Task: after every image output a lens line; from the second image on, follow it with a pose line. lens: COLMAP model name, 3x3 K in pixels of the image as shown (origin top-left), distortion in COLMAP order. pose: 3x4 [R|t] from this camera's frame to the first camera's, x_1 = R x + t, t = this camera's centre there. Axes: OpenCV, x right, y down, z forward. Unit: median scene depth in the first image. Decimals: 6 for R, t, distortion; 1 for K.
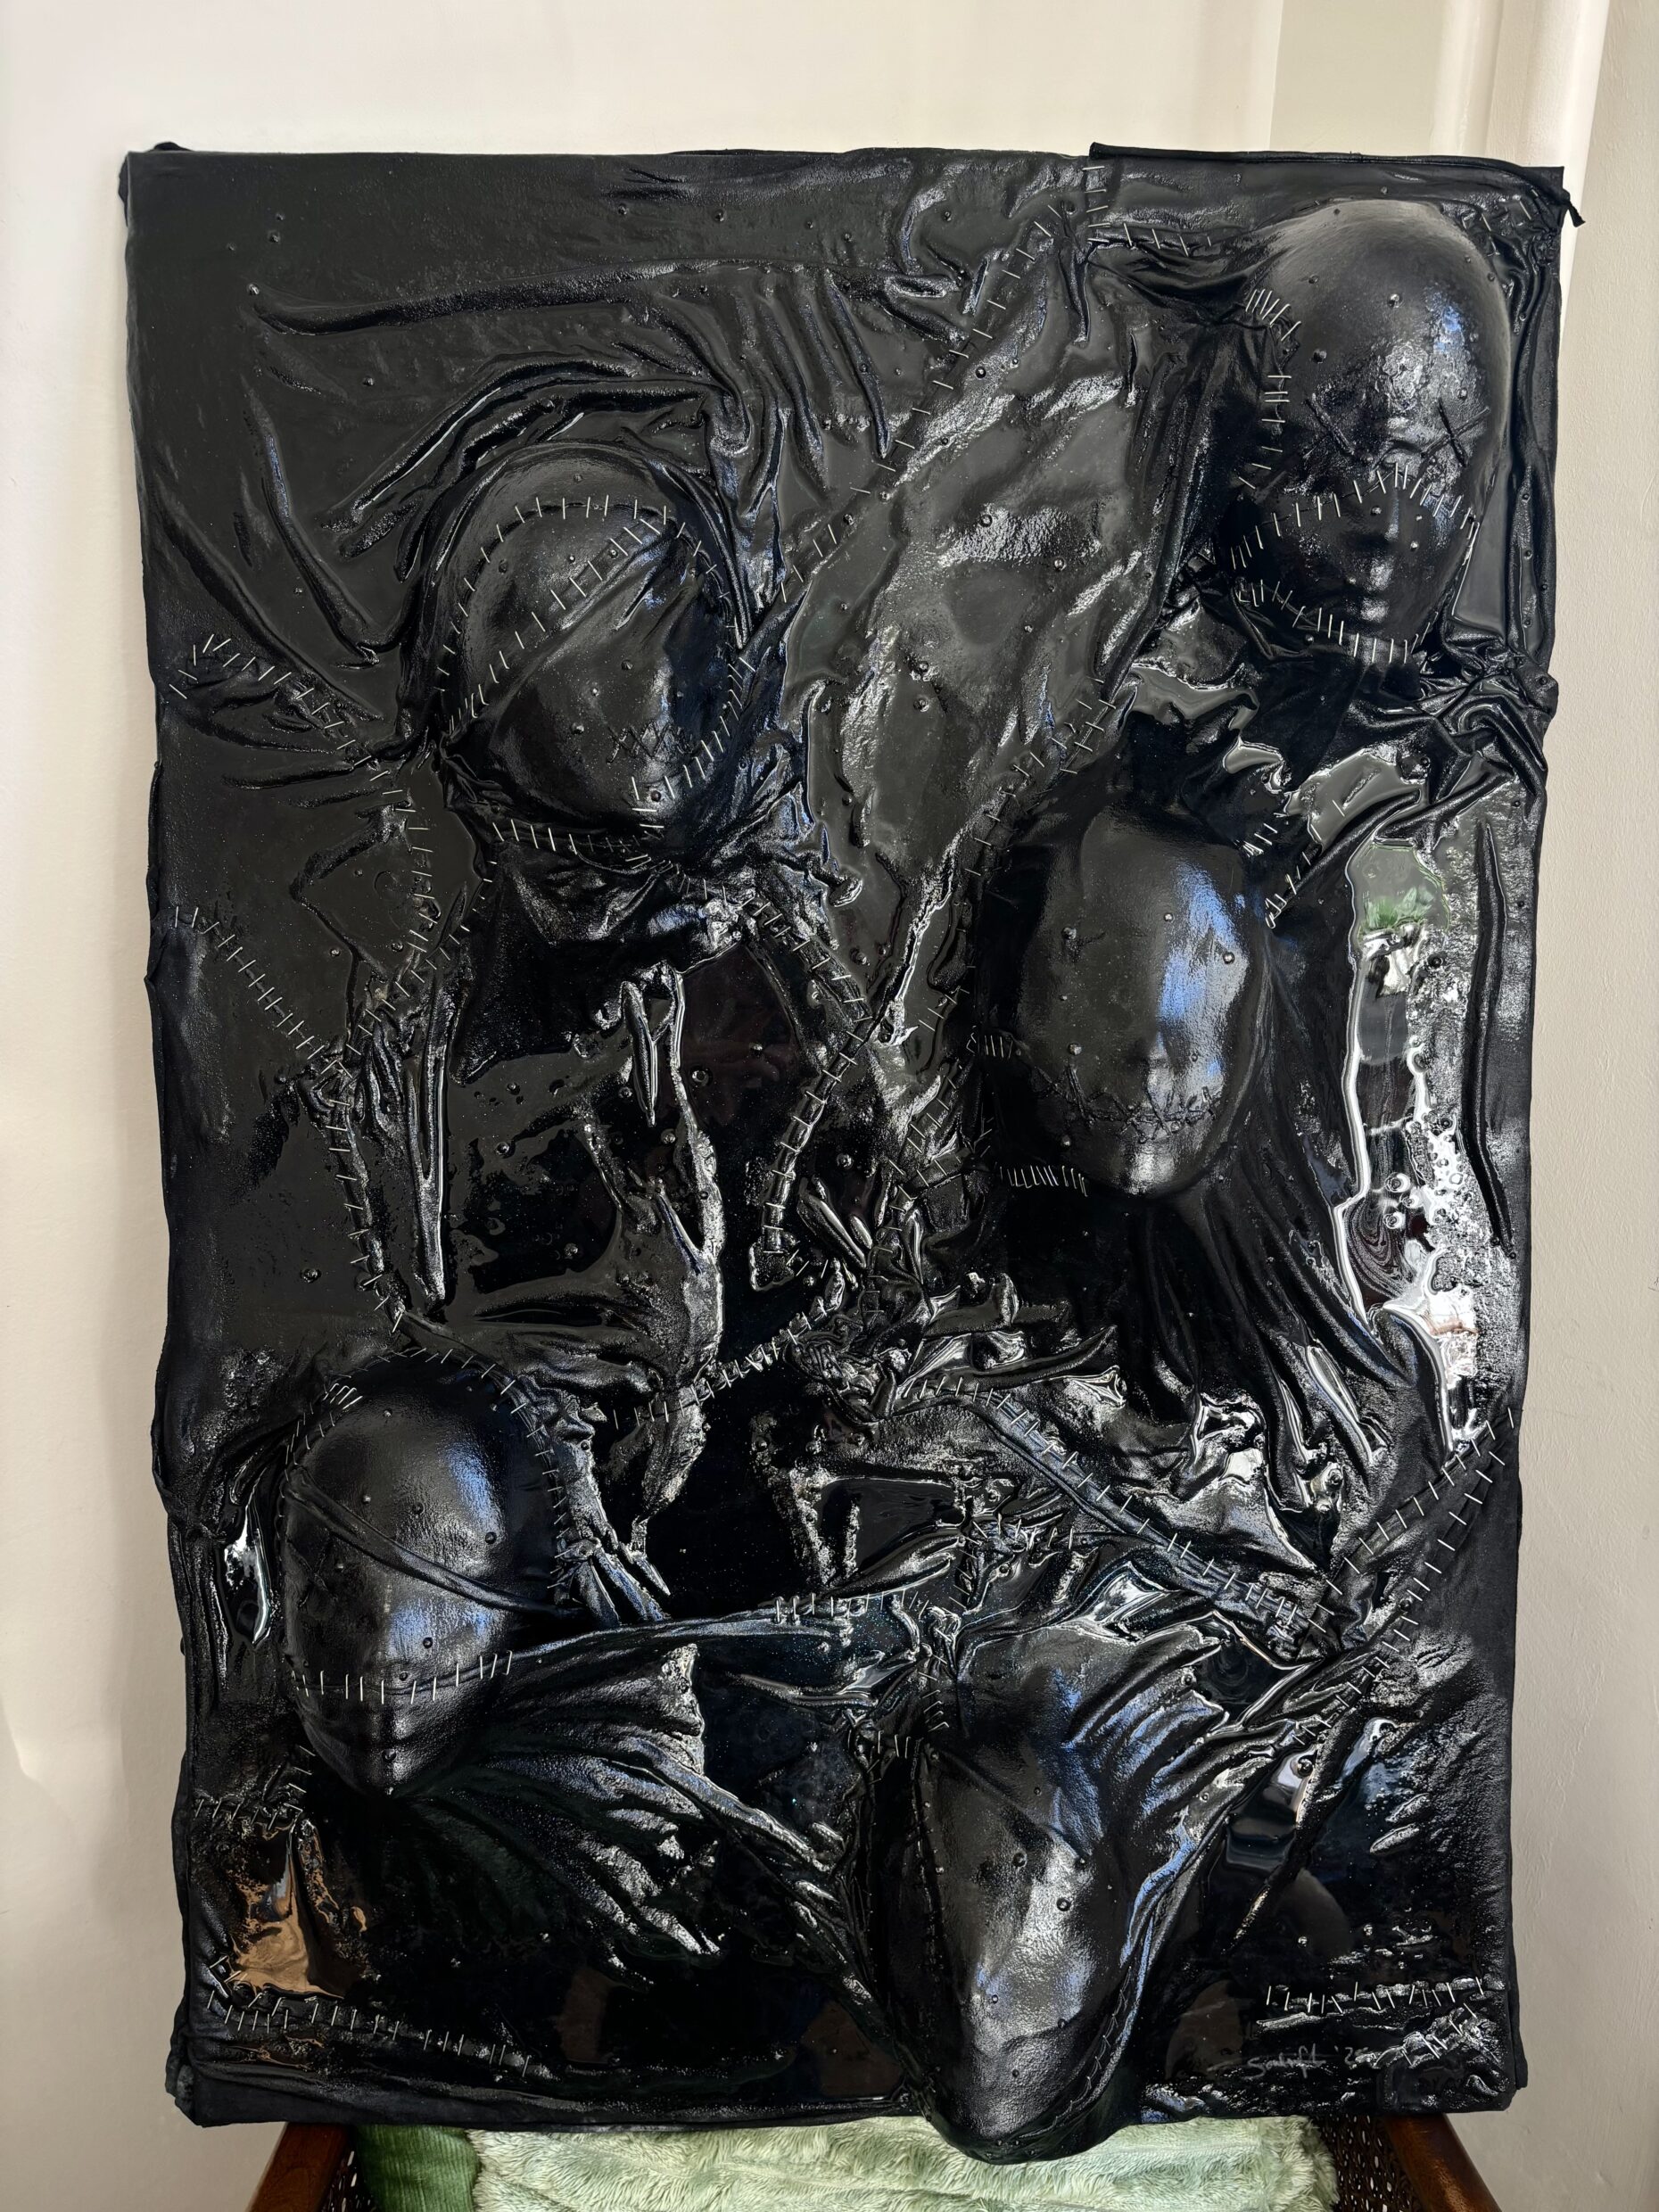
lens RADIAL K [[1698.1, 0, 826.4], [0, 1698.1, 1101.3], [0, 0, 1]] dist [0.008237, -0.002399]
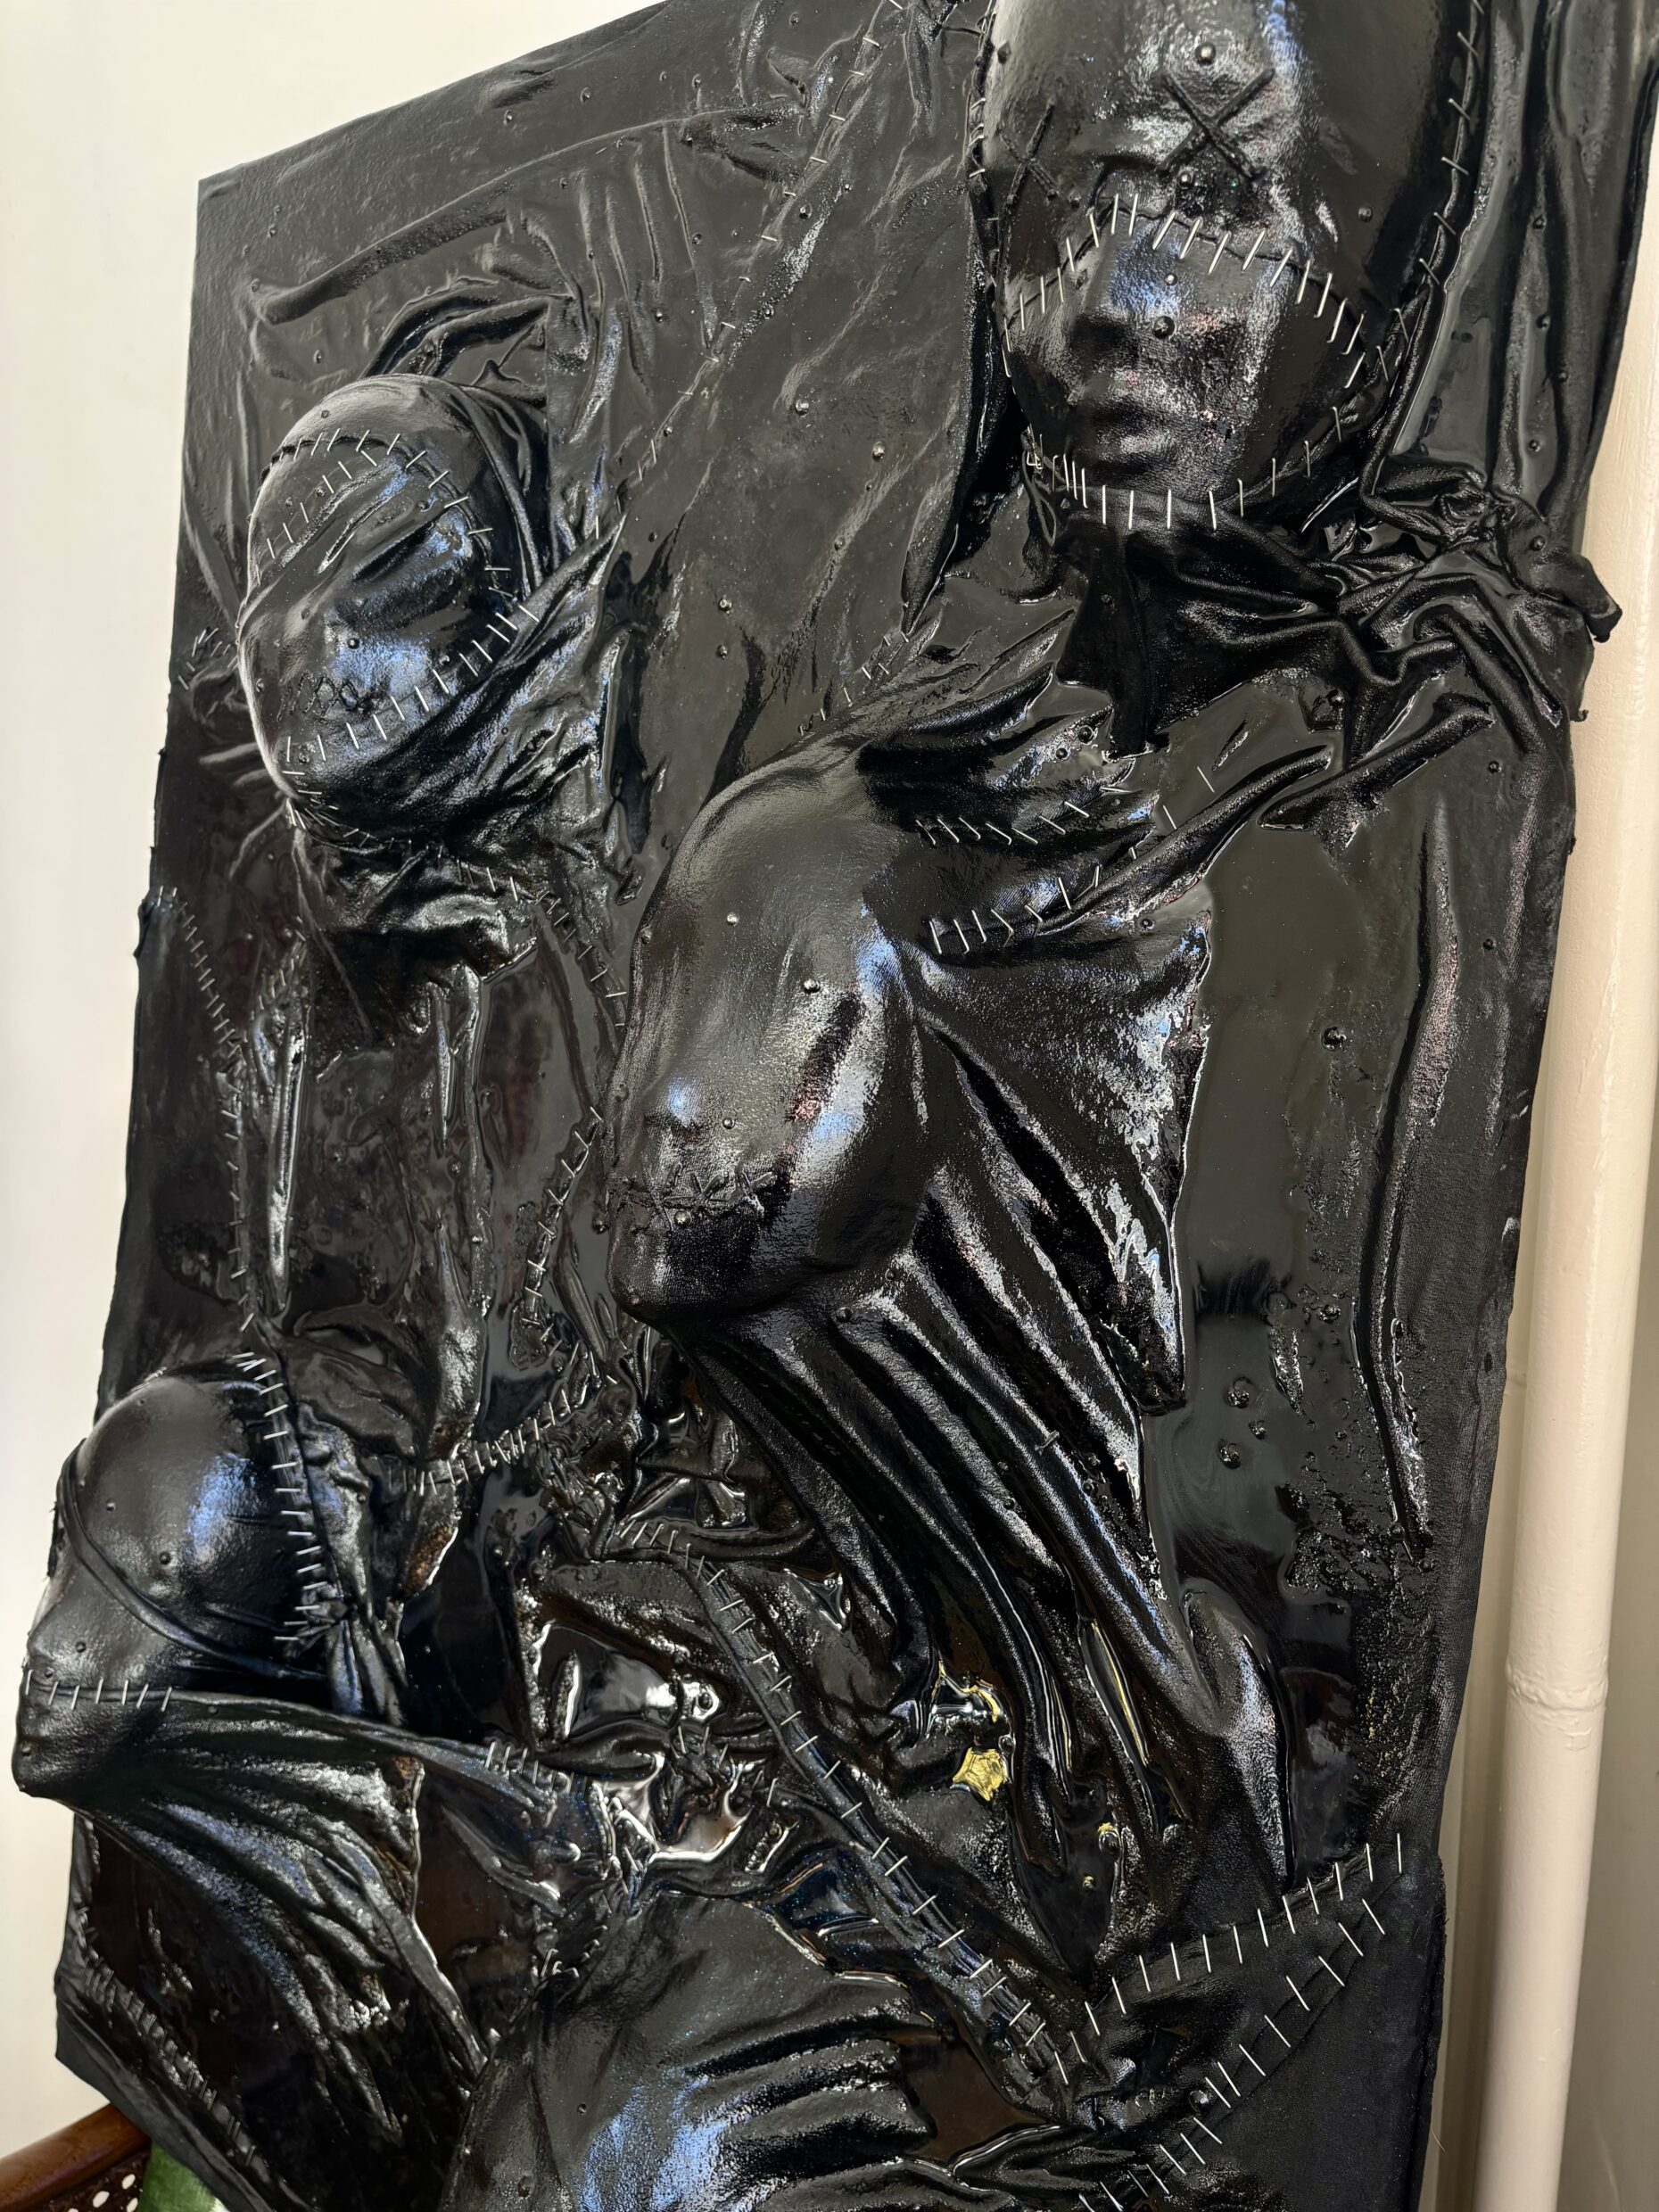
lens RADIAL K [[1698.1, 0, 828.7], [0, 1698.1, 1111.4], [0, 0, 1]] dist [0.008237, -0.002399]
pose [[0.782969, 0.105414, -0.613064, 0.579815], [-0.139233, 0.990231, -0.007555, -0.026264], [0.606278, 0.091274, 0.789998, 0.423488]]
